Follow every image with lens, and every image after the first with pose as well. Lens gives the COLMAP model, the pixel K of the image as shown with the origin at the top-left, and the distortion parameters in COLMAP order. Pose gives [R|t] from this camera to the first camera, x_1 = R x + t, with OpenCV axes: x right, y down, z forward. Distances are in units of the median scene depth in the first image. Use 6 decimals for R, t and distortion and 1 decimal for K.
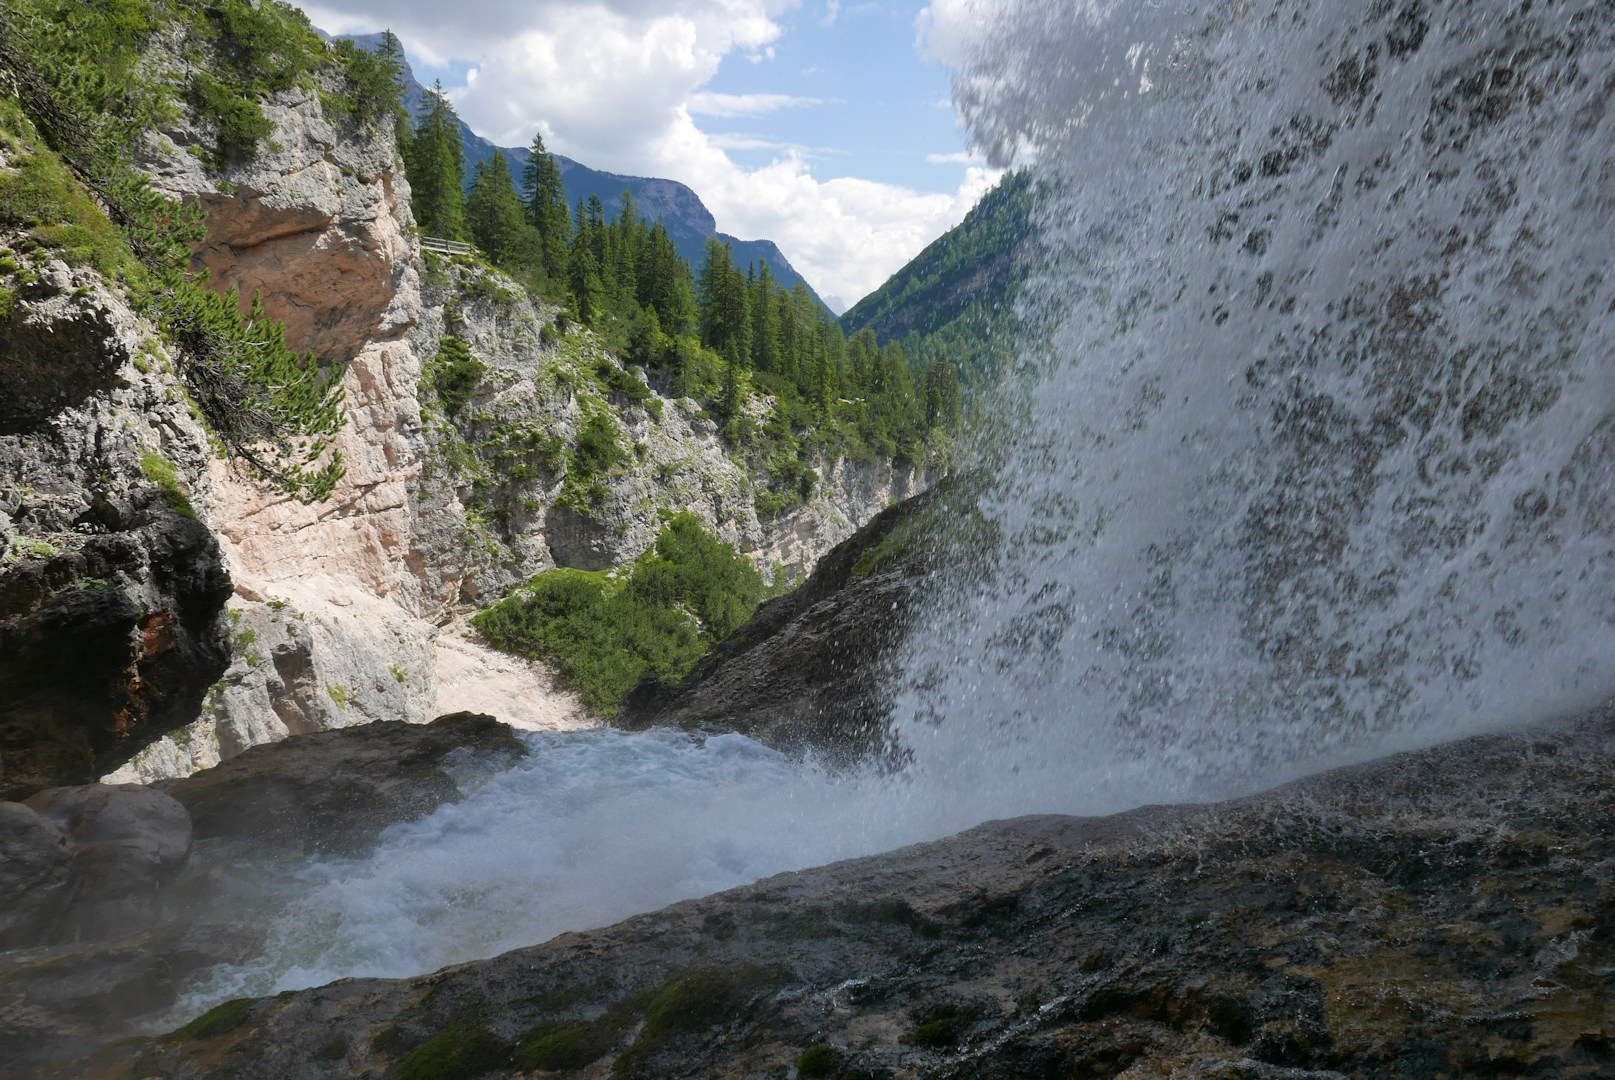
lens RADIAL K [[1113.4, 0, 807.5], [0, 1113.4, 540.4], [0, 0, 1]] dist [-0.032447, 0.013821]
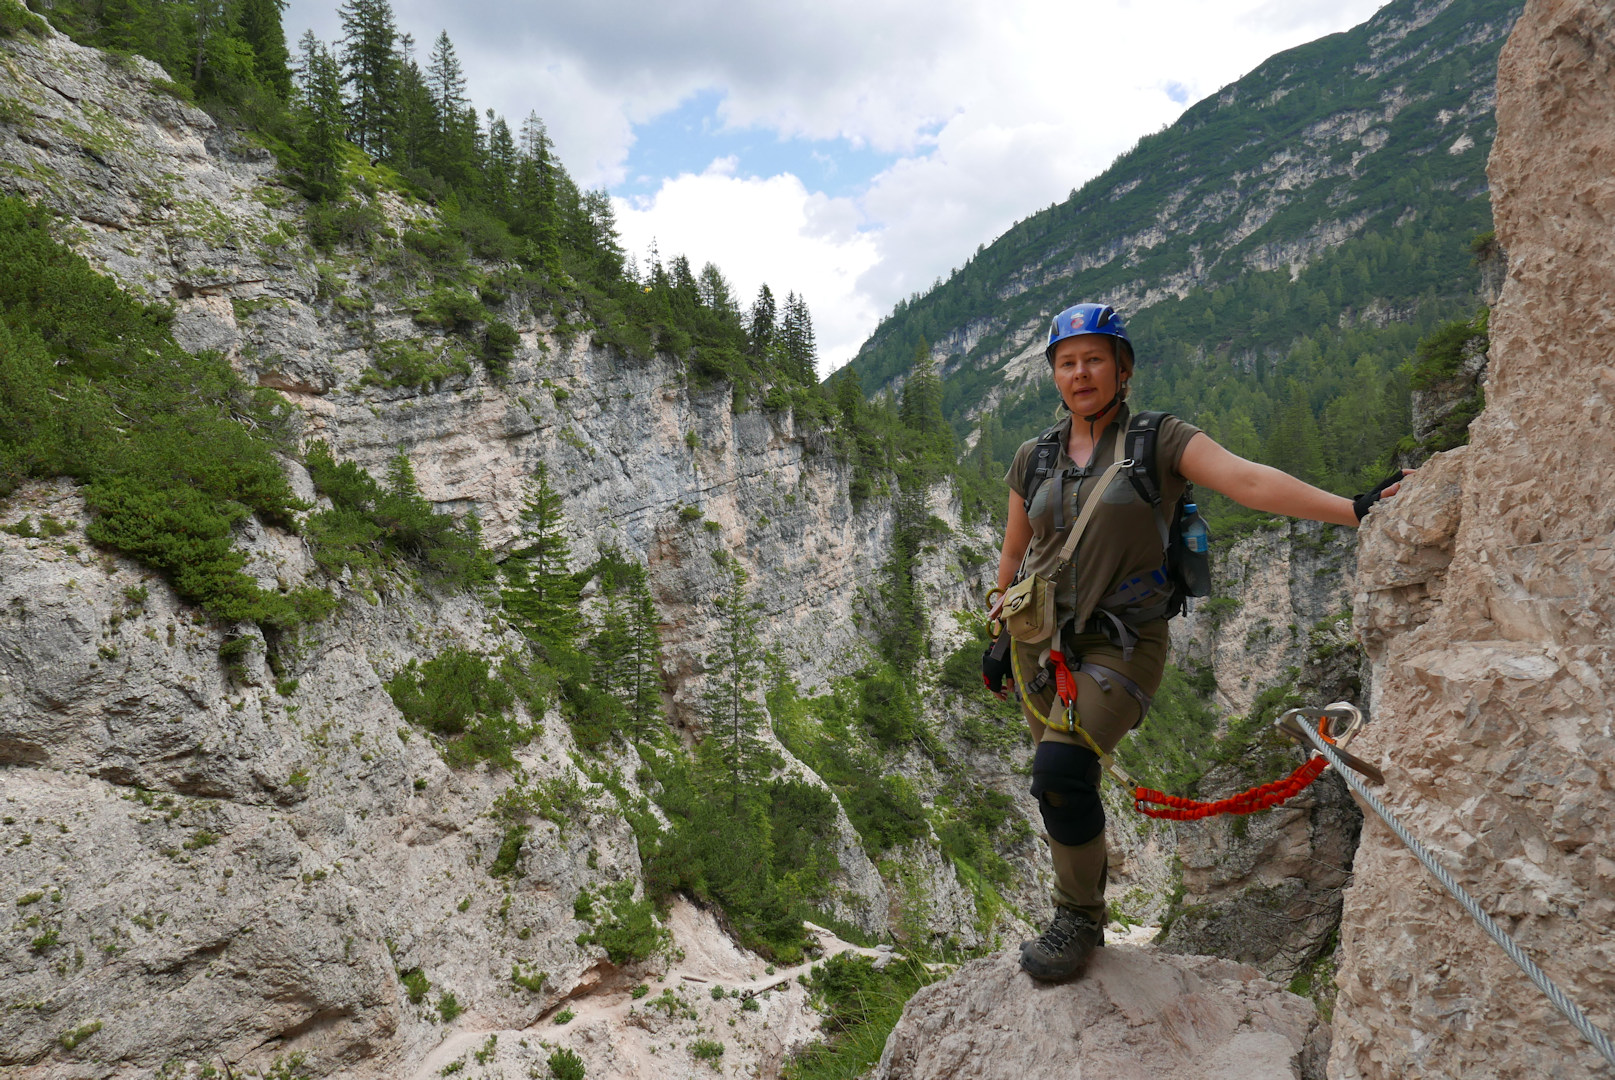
lens RADIAL K [[1113.4, 0, 807.0], [0, 1113.4, 539.9], [0, 0, 1]] dist [-0.032447, 0.013821]
pose [[0.996350, -0.028195, 0.080574, 0.102838], [0.038717, 0.990472, -0.132163, 0.117663], [-0.076080, 0.134800, 0.987948, 0.469465]]
